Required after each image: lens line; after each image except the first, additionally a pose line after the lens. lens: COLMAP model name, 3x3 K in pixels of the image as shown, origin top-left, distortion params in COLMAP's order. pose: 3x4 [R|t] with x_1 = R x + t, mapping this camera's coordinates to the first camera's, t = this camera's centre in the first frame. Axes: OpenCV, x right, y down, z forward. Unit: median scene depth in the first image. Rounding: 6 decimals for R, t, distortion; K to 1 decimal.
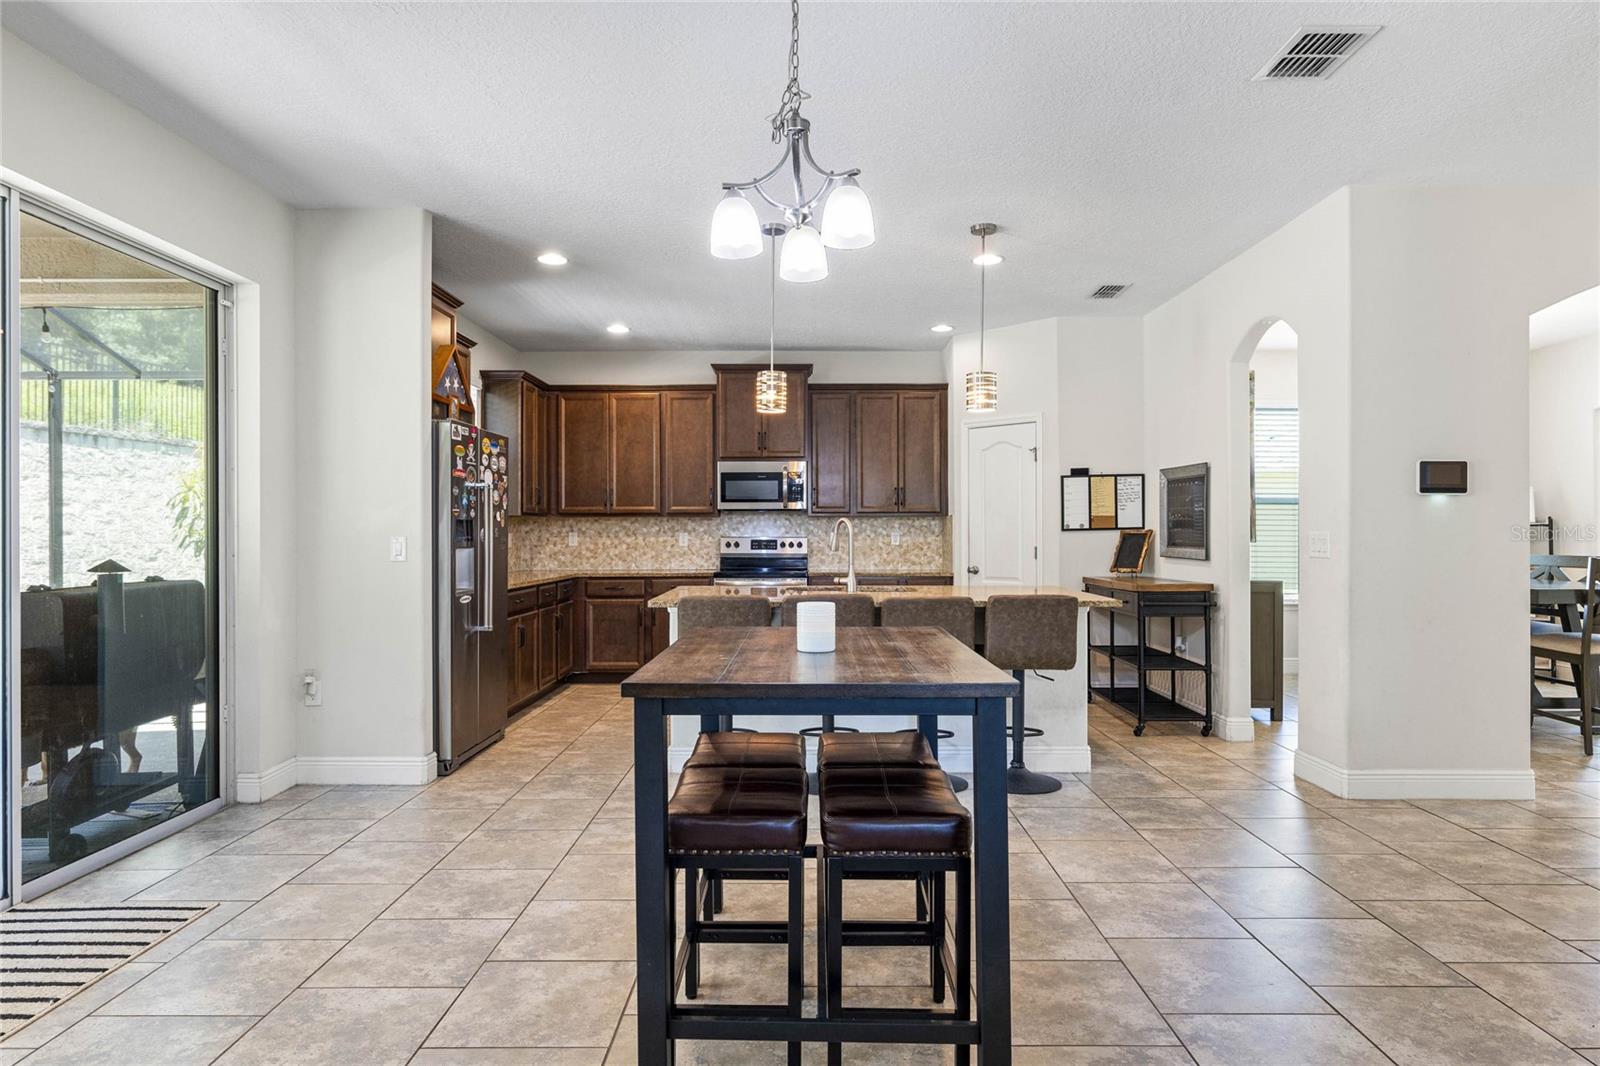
lens RADIAL K [[948.2, 0, 804.2], [0, 948.2, 534.6], [0, 0, 1]] dist [0.003124, 0.001163]
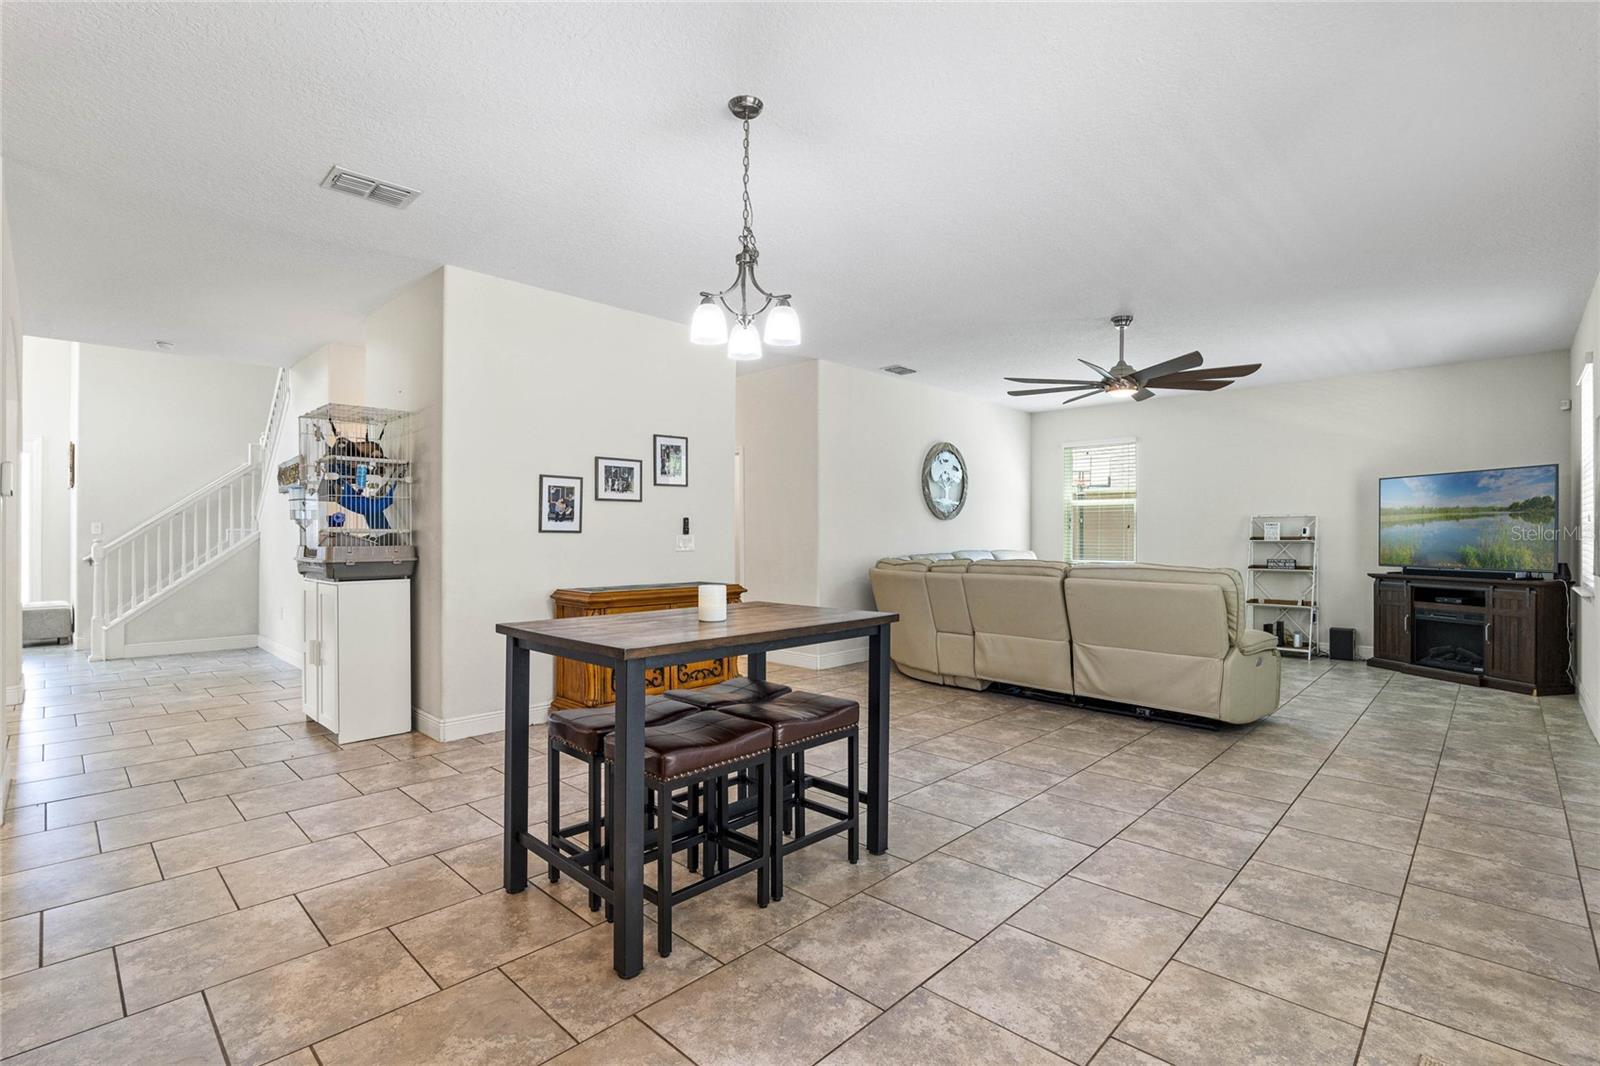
lens RADIAL K [[740.7, 0, 805.2], [0, 740.7, 533.3], [0, 0, 1]] dist [-0.026092, 0.008215]
pose [[-0.726402, 0.002901, 0.687264, -0.261140], [0.000712, 0.999994, -0.003469, 0.000163], [-0.687270, -0.002030, -0.726400, 0.535517]]
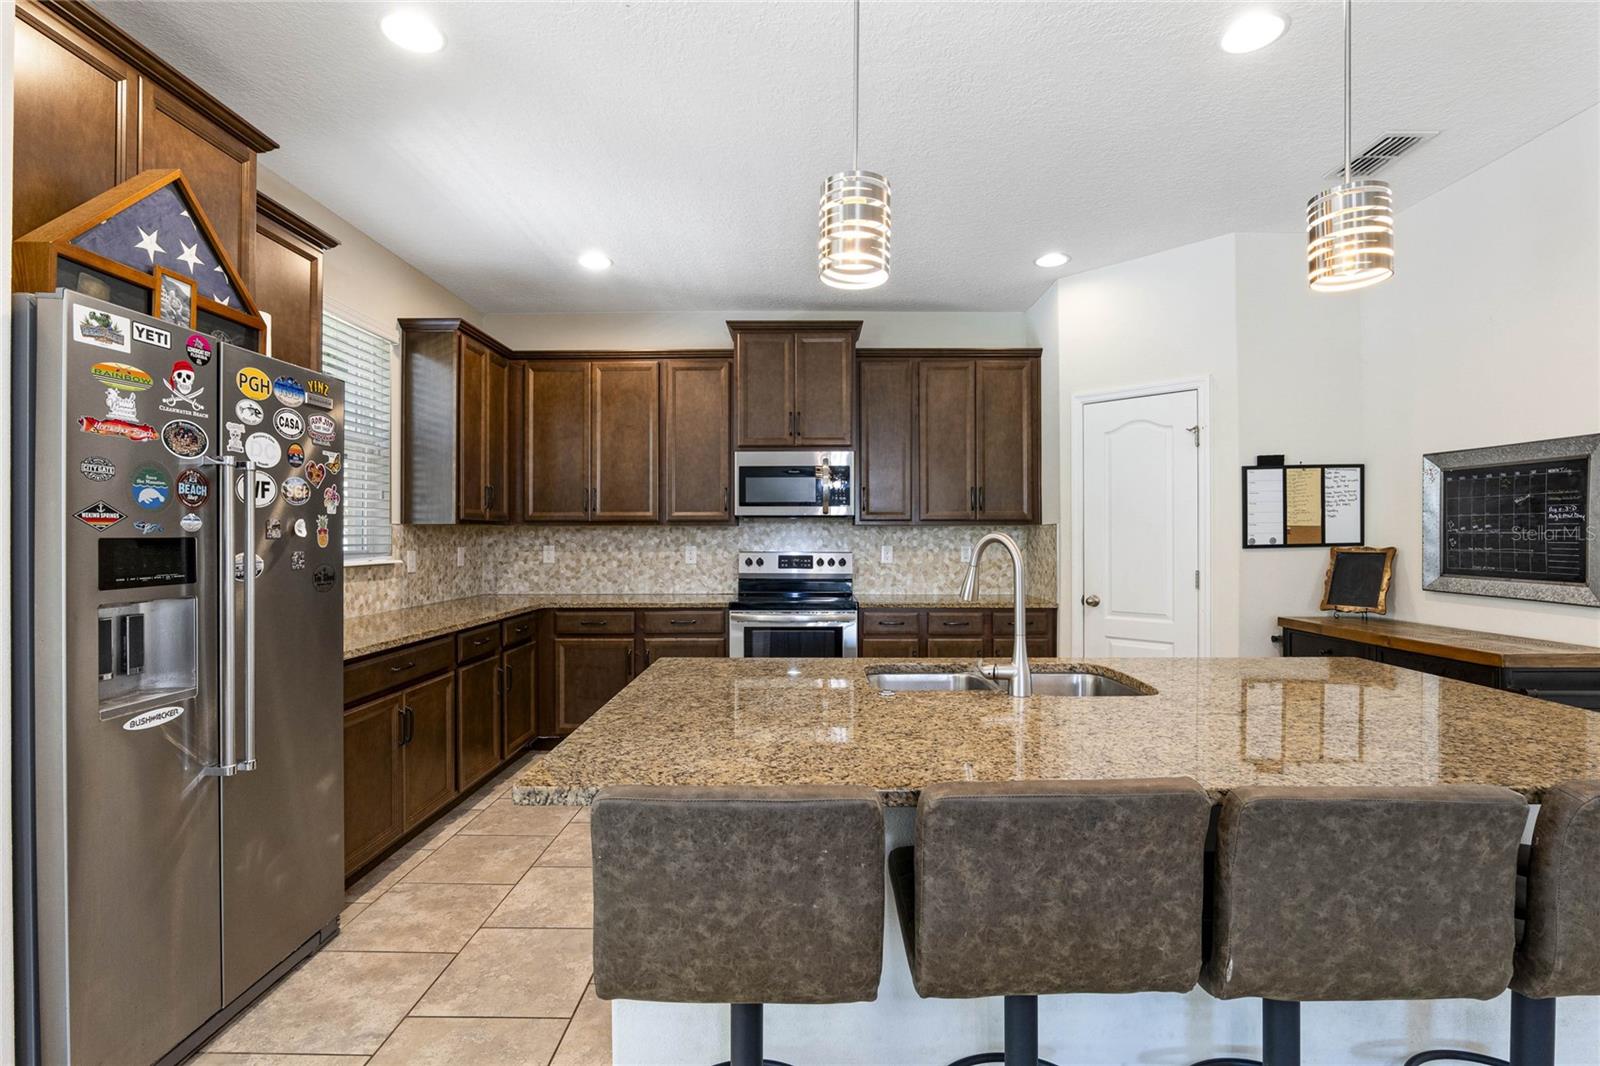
lens RADIAL K [[737.1, 0, 803.7], [0, 737.1, 536.0], [0, 0, 1]] dist [-0.021115, 0.001028]
pose [[0.999981, 0.001267, -0.005961, -0.033632], [-0.001270, 0.999999, -0.000497, -0.010488], [0.005960, 0.000505, 0.999982, 0.420526]]
